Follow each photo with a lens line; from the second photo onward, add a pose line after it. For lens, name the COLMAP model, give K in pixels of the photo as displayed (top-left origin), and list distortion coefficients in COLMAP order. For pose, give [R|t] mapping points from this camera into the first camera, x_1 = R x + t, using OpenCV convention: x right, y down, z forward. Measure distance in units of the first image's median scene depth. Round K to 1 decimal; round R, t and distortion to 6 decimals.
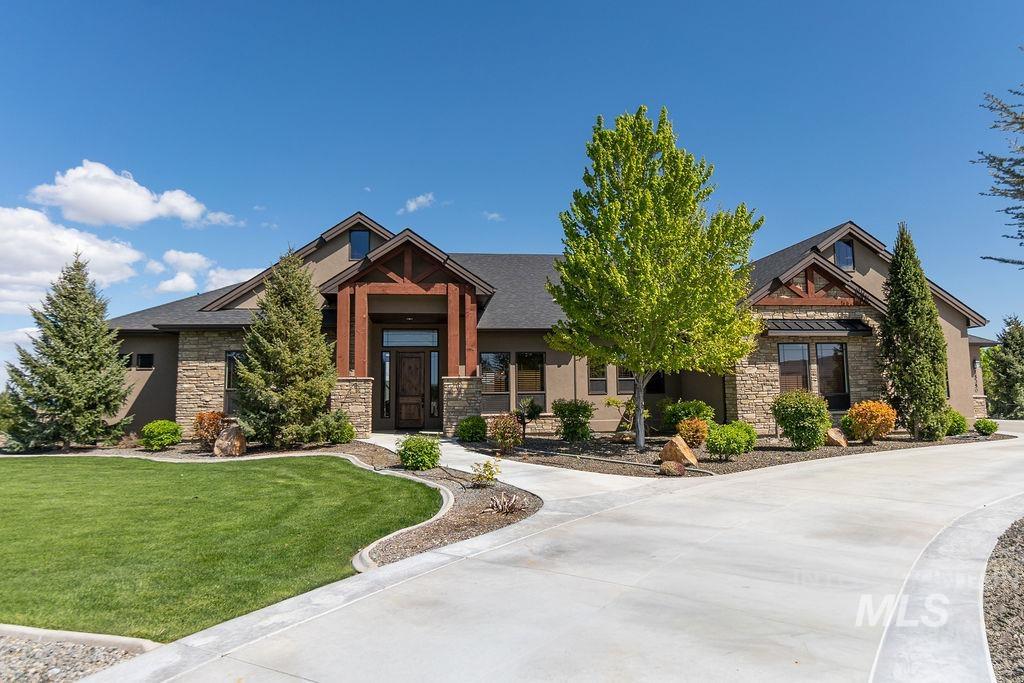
lens RADIAL K [[631.1, 0, 512.0], [0, 631.1, 341.5], [0, 0, 1]] dist [-0.002008, -0.000184]
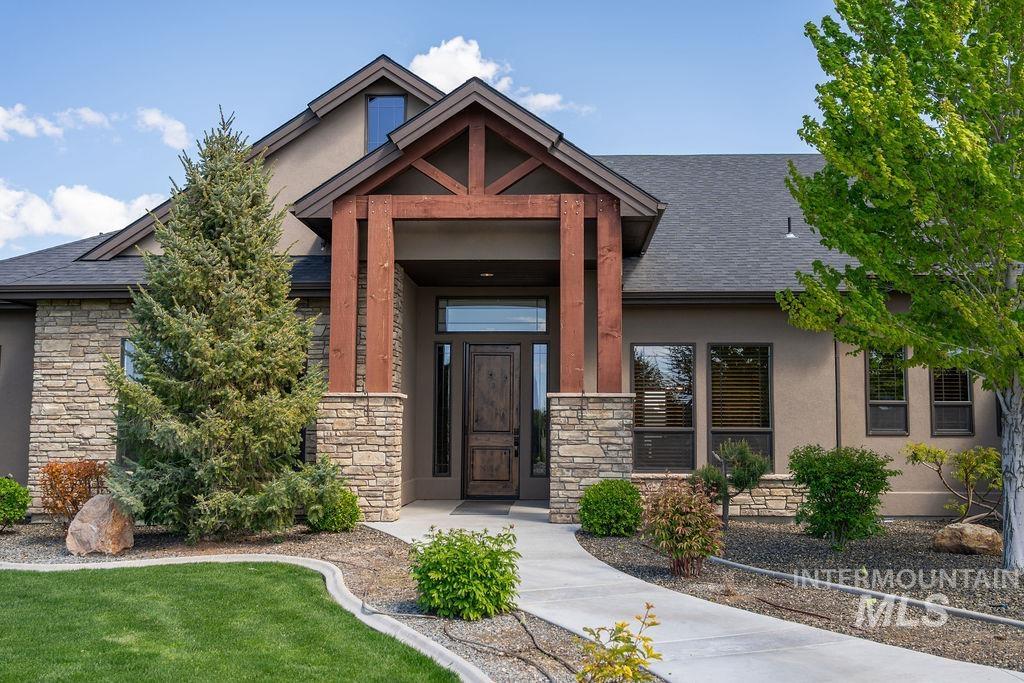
lens RADIAL K [[1166.4, 0, 512.0], [0, 1166.4, 341.5], [0, 0, 1]] dist [0.026465, 0.011613]
pose [[0.986911, 0.001528, -0.161258, 0.002741], [-0.000194, 0.999966, 0.008288, 0.010480], [0.161265, -0.008148, 0.986878, 0.142774]]
